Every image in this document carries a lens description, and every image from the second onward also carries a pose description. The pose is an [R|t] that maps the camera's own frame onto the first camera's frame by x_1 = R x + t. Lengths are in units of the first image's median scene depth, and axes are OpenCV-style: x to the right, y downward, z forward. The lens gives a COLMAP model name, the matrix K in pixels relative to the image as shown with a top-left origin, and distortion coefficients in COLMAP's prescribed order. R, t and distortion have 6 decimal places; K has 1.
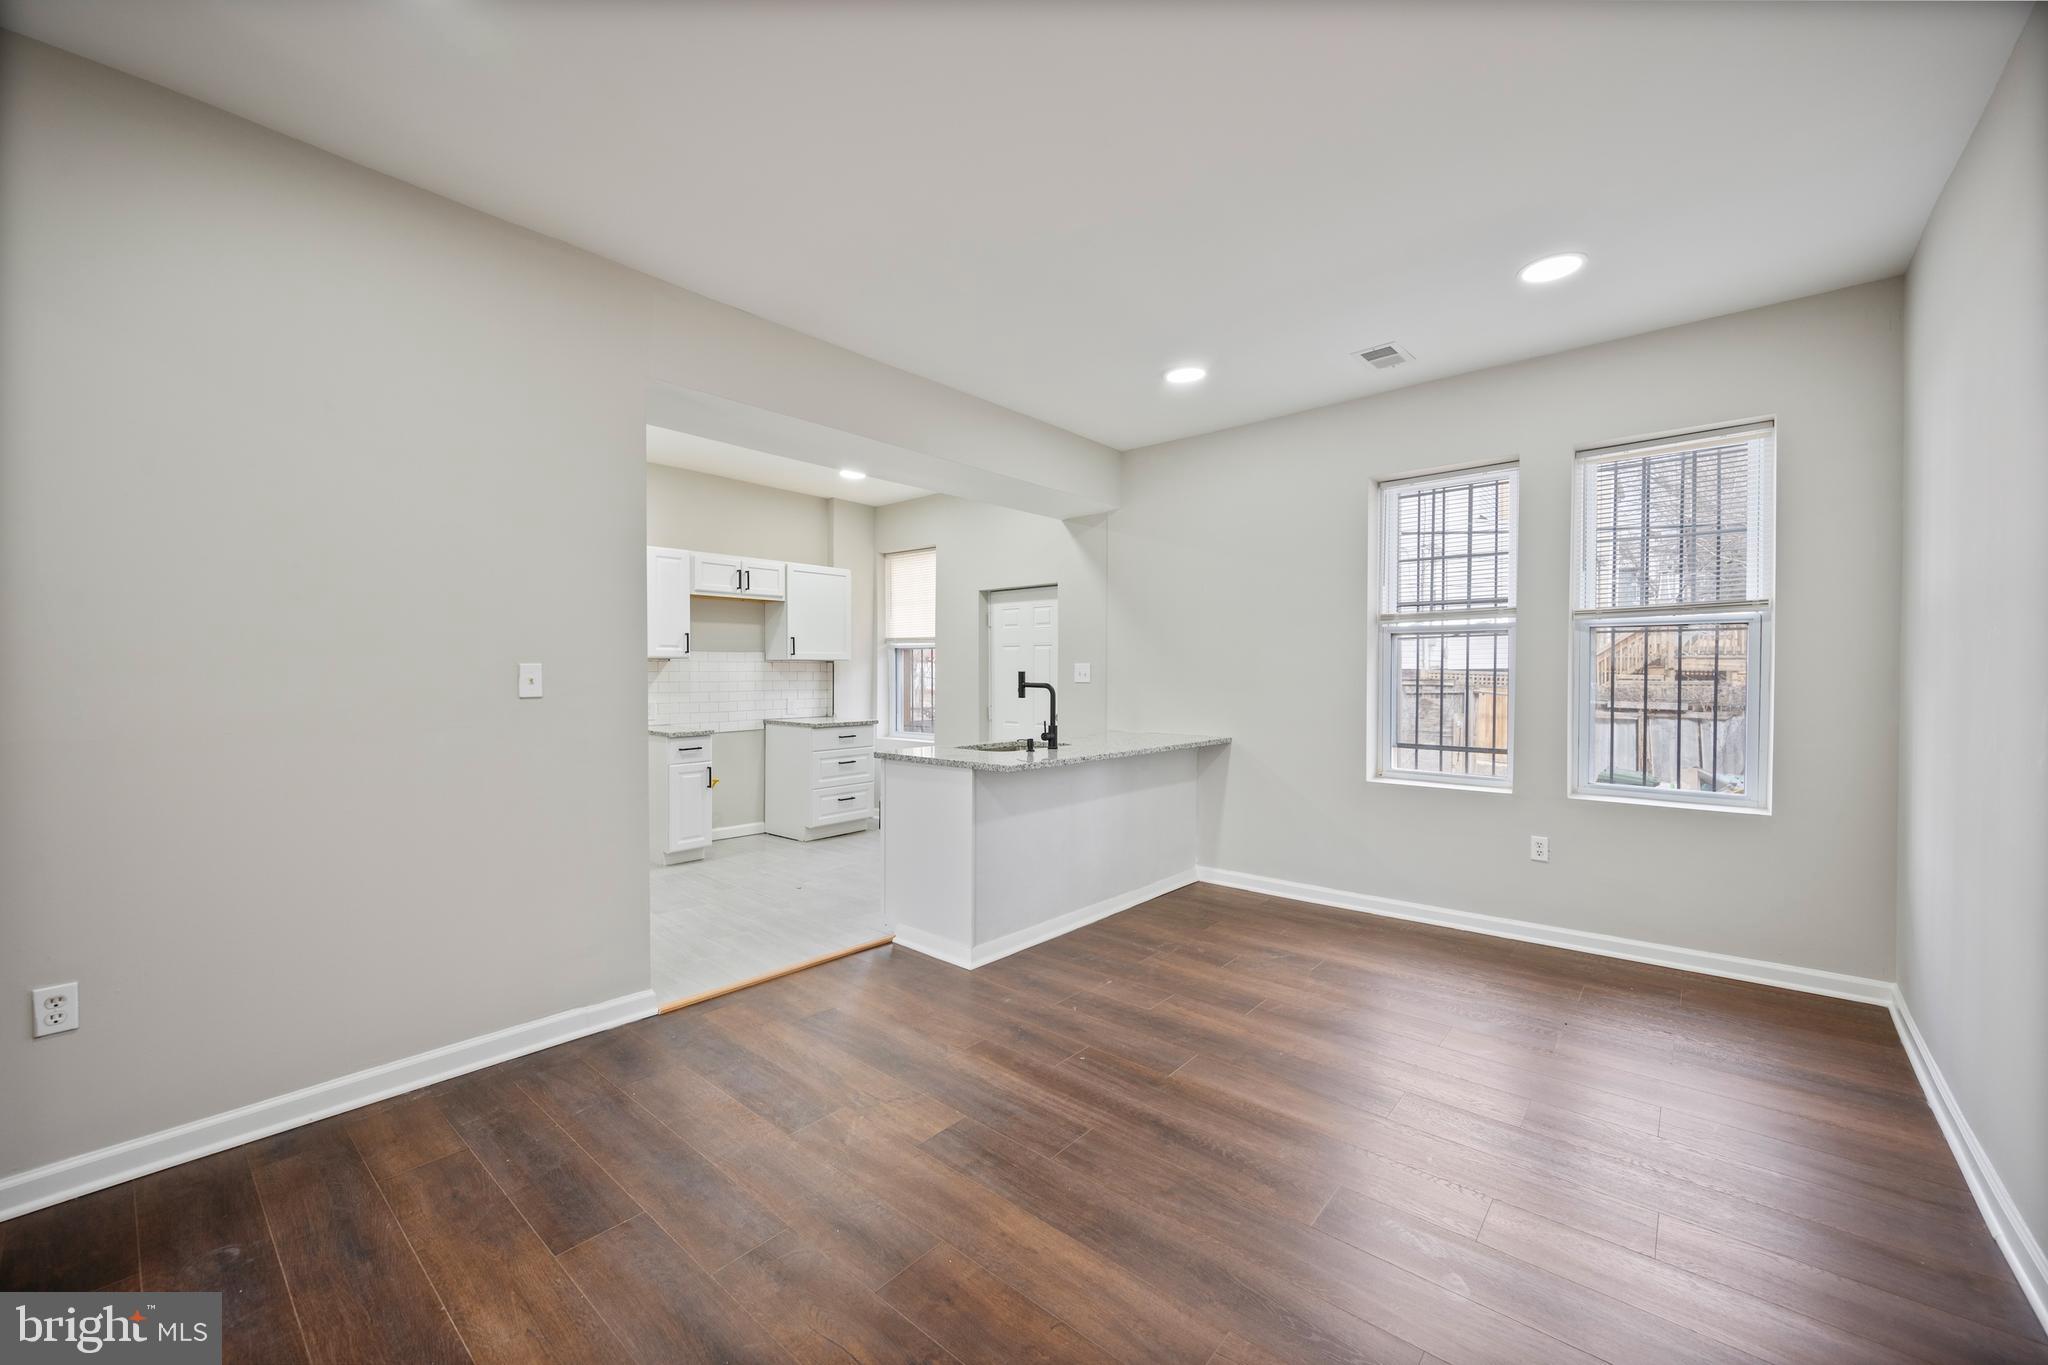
lens RADIAL K [[786.8, 0, 1026.2], [0, 786.8, 682.1], [0, 0, 1]] dist [-0.000851, -0.000033]
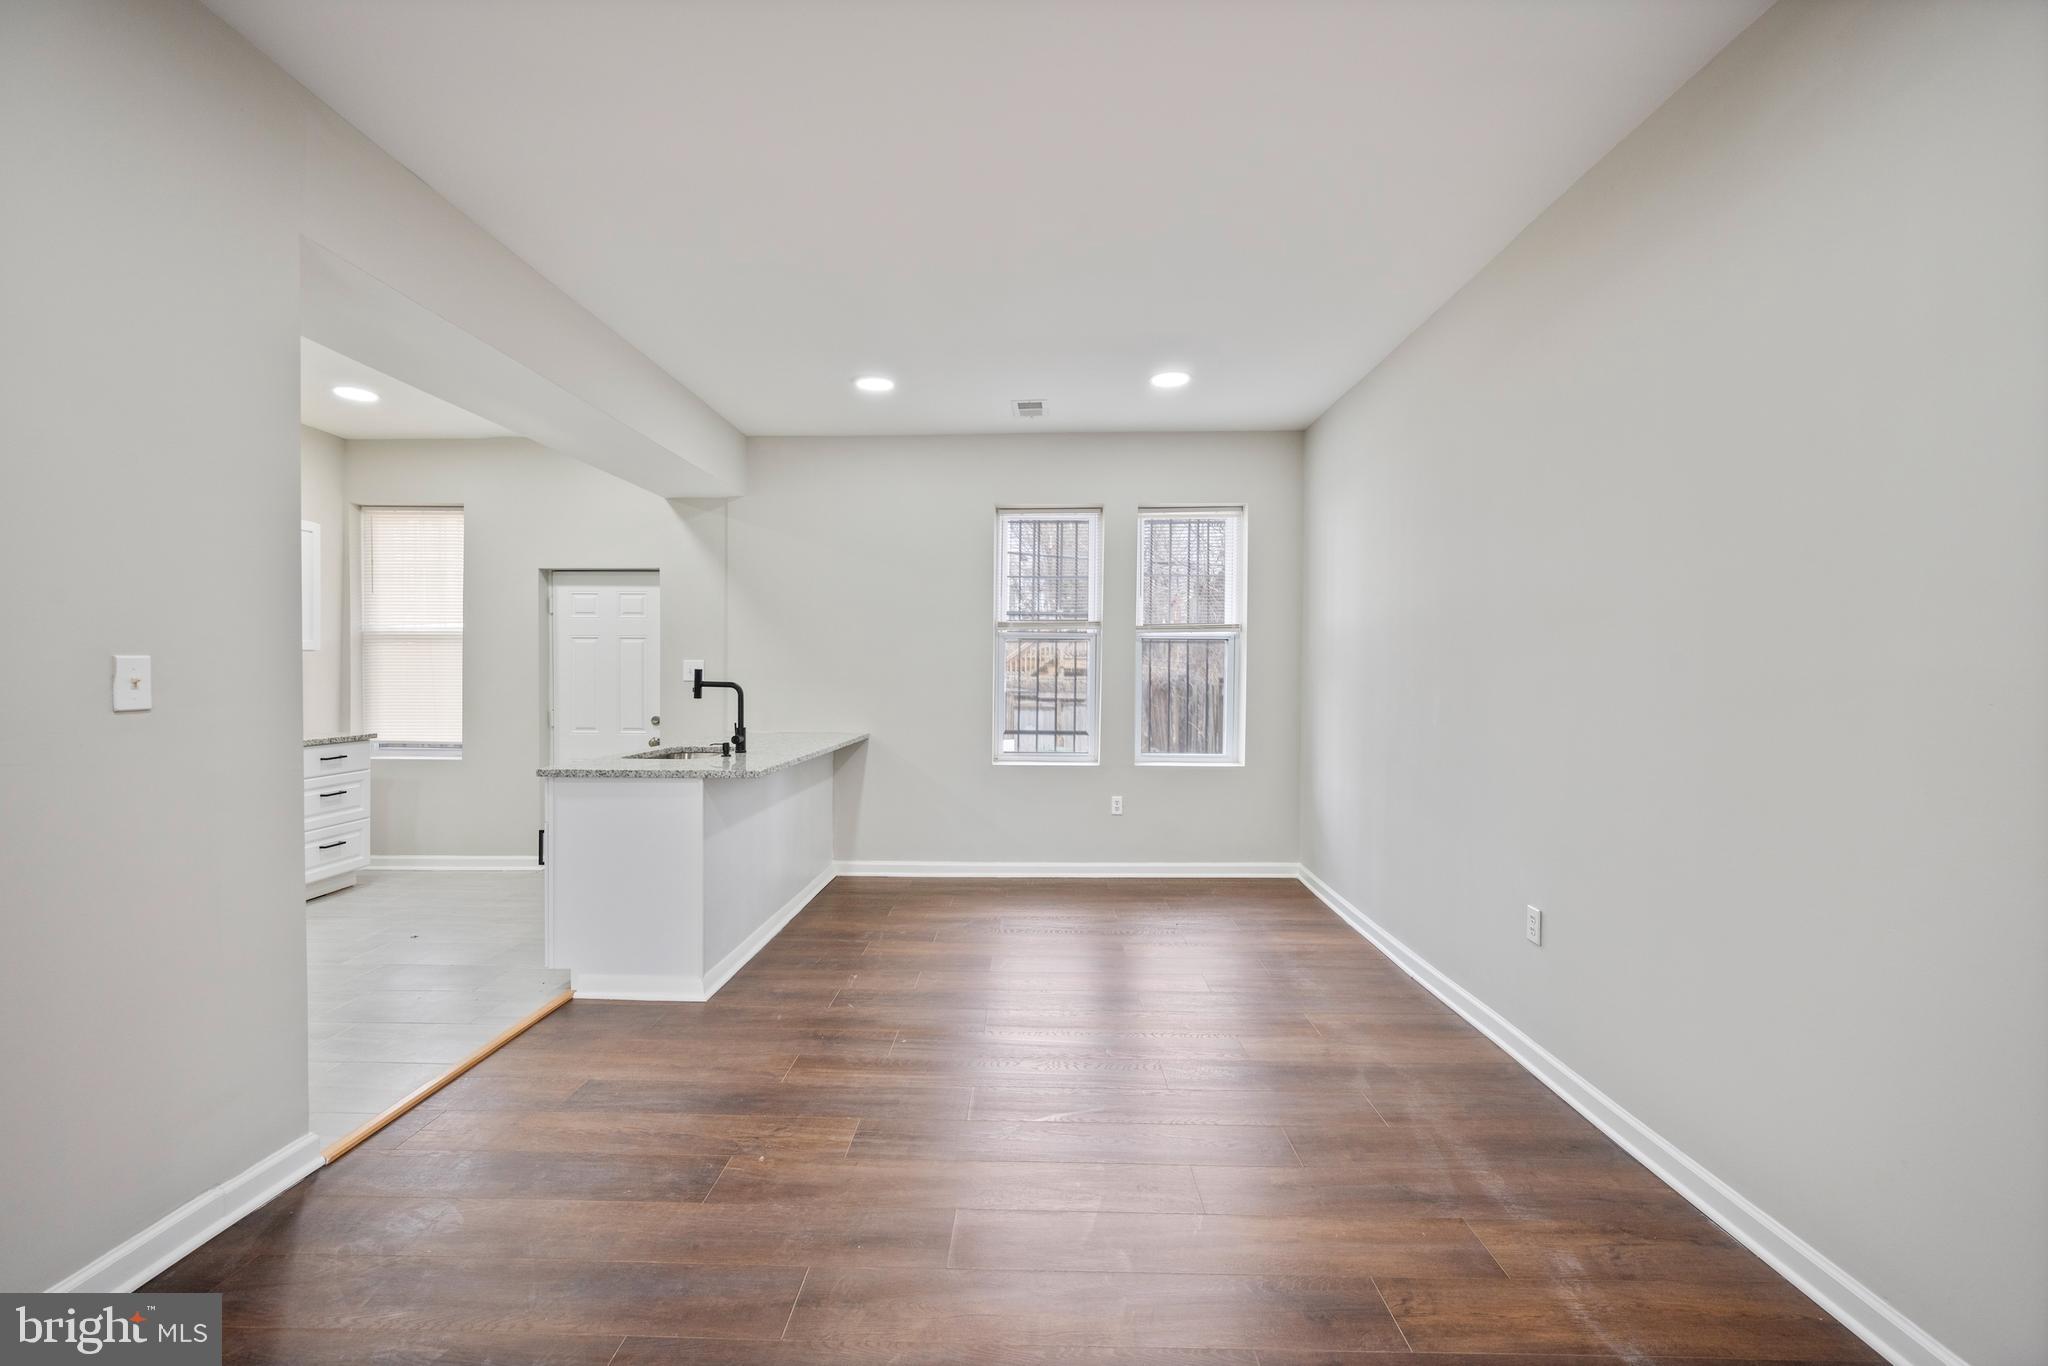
lens RADIAL K [[809.4, 0, 1027.9], [0, 809.4, 682.6], [0, 0, 1]] dist [-0.010479, 0.002054]
pose [[0.773811, -0.006193, 0.633387, -0.276911], [0.003020, 0.999977, 0.006089, -0.002404], [-0.633410, -0.002799, 0.773811, 0.039217]]
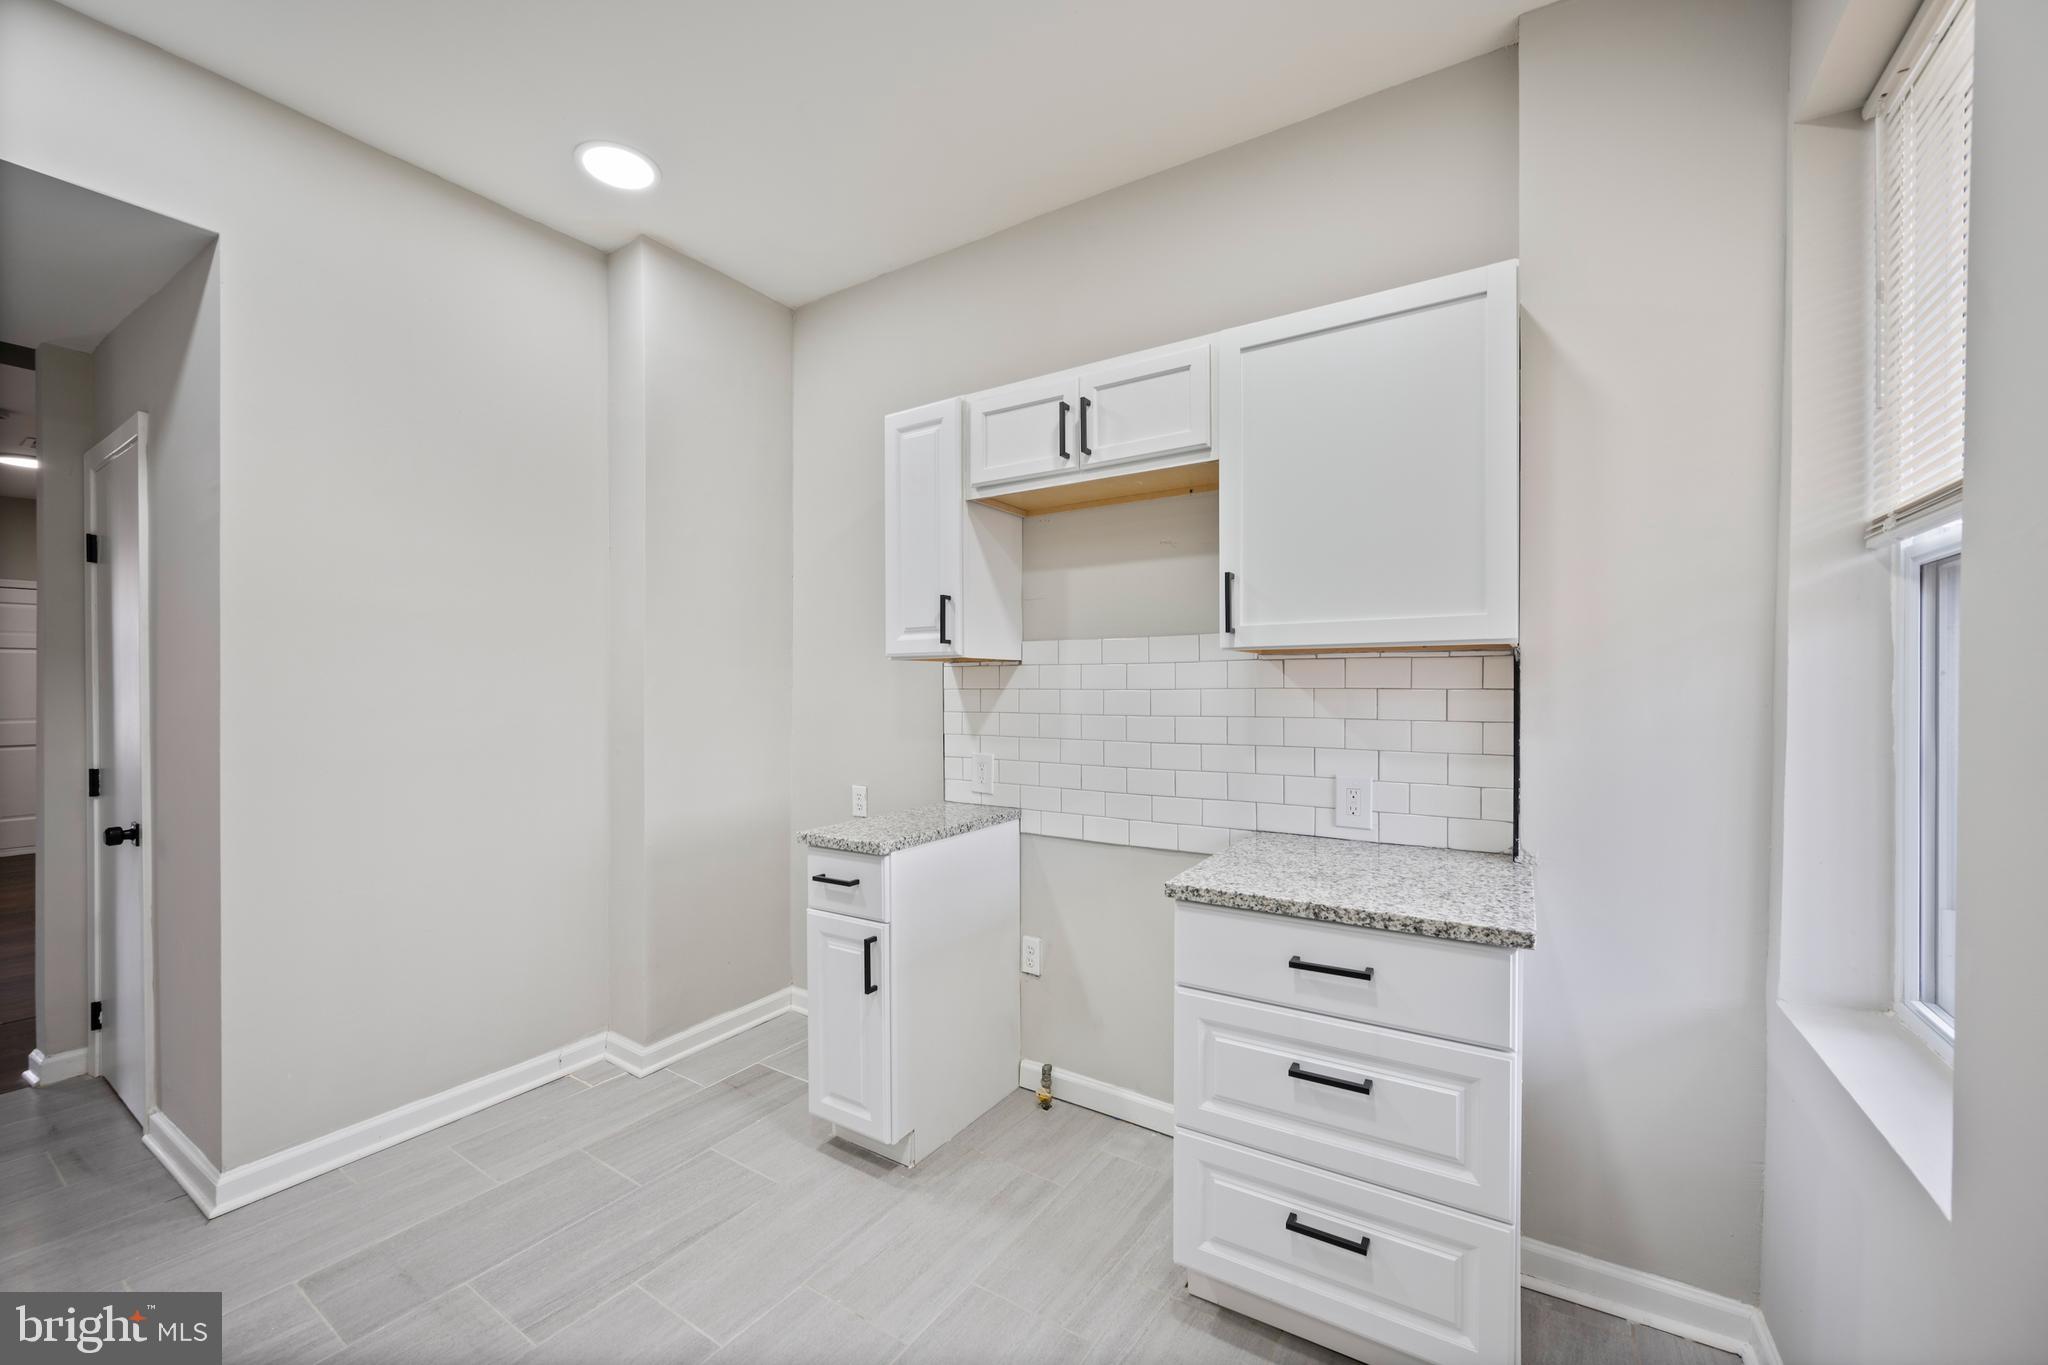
lens RADIAL K [[786.8, 0, 1027.3], [0, 786.8, 697.2], [0, 0, 1]] dist [-0.000851, -0.000033]
pose [[0.139179, 0.004775, -0.990256, -0.015005], [-0.012004, 0.999923, 0.003134, -0.013590], [0.990194, 0.011451, 0.139226, 1.209450]]
